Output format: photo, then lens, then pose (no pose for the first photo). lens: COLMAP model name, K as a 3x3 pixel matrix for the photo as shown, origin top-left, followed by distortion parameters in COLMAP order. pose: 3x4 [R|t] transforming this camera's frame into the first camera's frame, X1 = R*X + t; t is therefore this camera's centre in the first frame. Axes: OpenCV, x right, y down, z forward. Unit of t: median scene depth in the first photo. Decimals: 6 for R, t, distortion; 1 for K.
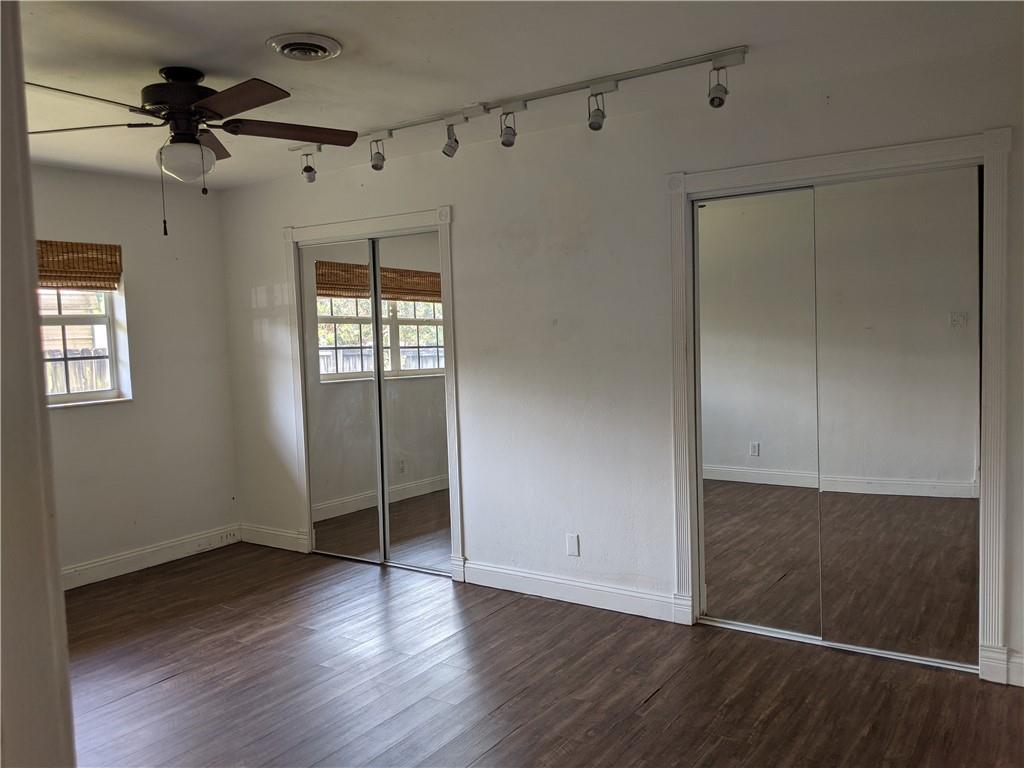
lens RADIAL K [[826.0, 0, 508.6], [0, 826.0, 396.7], [0, 0, 1]] dist [0.059929, -0.102118]
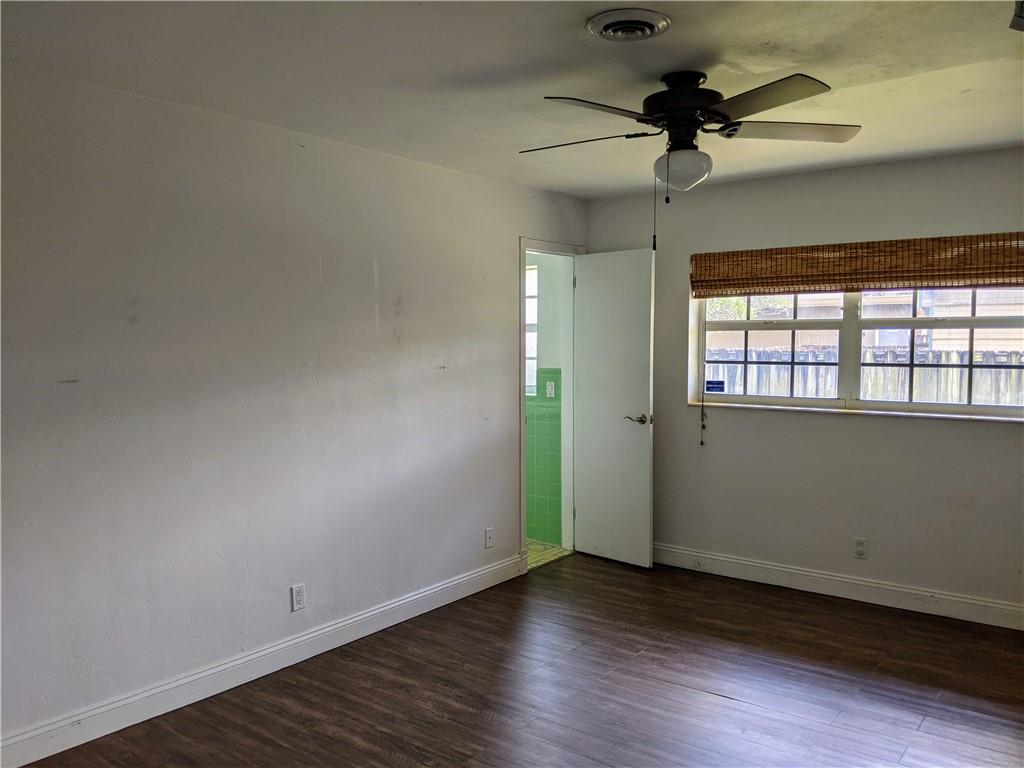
lens RADIAL K [[826.0, 0, 508.6], [0, 826.0, 396.7], [0, 0, 1]] dist [0.059929, -0.102118]
pose [[-0.070431, 0.082405, -0.994107, 0.537335], [-0.079166, 0.992977, 0.087920, -0.070579], [0.994370, 0.084892, -0.063412, 0.773150]]
